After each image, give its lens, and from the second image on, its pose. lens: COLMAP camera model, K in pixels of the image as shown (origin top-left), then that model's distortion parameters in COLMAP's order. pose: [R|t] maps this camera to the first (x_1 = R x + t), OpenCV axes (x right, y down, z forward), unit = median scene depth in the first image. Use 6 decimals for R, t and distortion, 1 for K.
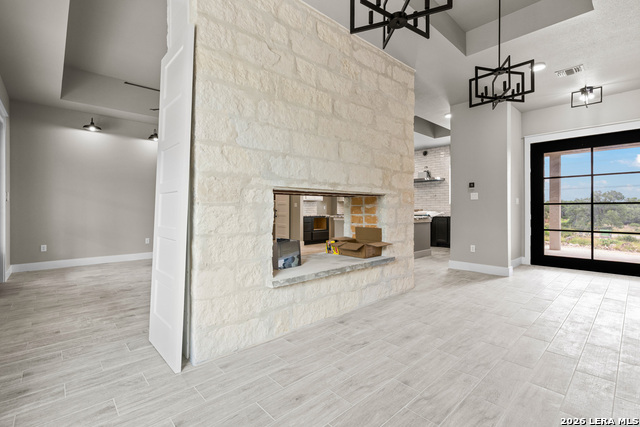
lens RADIAL K [[290.5, 0, 320.9], [0, 290.5, 208.4], [0, 0, 1]] dist [-0.004526, 0.000717]
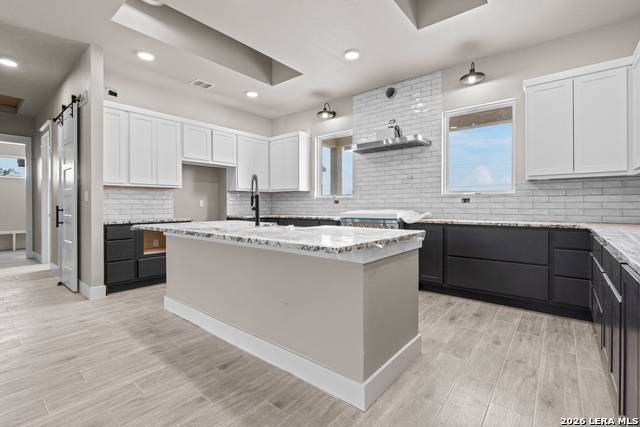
lens RADIAL K [[290.5, 0, 320.9], [0, 290.5, 208.4], [0, 0, 1]] dist [-0.004526, 0.000717]
pose [[0.987851, -0.006525, 0.155270, 0.423575], [0.004465, 0.999897, 0.013613, 0.001362], [-0.155343, -0.012754, 0.987778, 1.359489]]
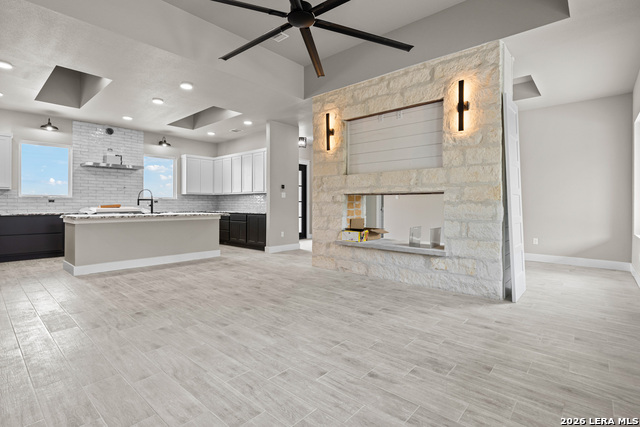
lens RADIAL K [[316.6, 0, 312.7], [0, 316.6, 201.2], [0, 0, 1]] dist [0.017312, -0.000901]
pose [[-0.087509, 0.009881, 0.996115, -1.342786], [-0.005466, 0.999931, -0.010399, 0.001033], [-0.996149, -0.006355, -0.087449, 1.395764]]
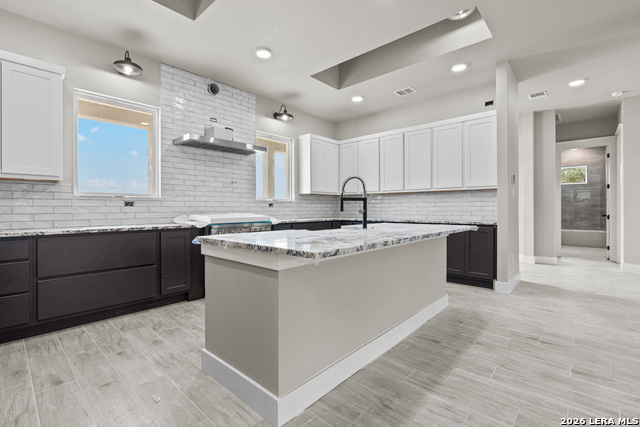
lens RADIAL K [[290.5, 0, 320.9], [0, 290.5, 208.4], [0, 0, 1]] dist [-0.004526, 0.000717]
pose [[-0.102909, -0.001274, 0.994690, -0.309271], [0.000770, 0.999999, 0.001360, 0.003193], [-0.994691, 0.000906, -0.102908, 2.262014]]
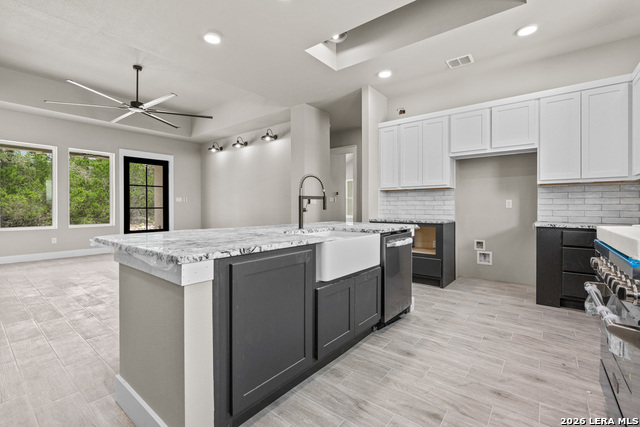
lens RADIAL K [[290.5, 0, 320.9], [0, 290.5, 208.4], [0, 0, 1]] dist [-0.004526, 0.000717]
pose [[0.164062, 0.002495, -0.986447, 1.070676], [0.005317, 0.999980, 0.003414, 0.004092], [0.986436, -0.005805, 0.164045, 2.018608]]
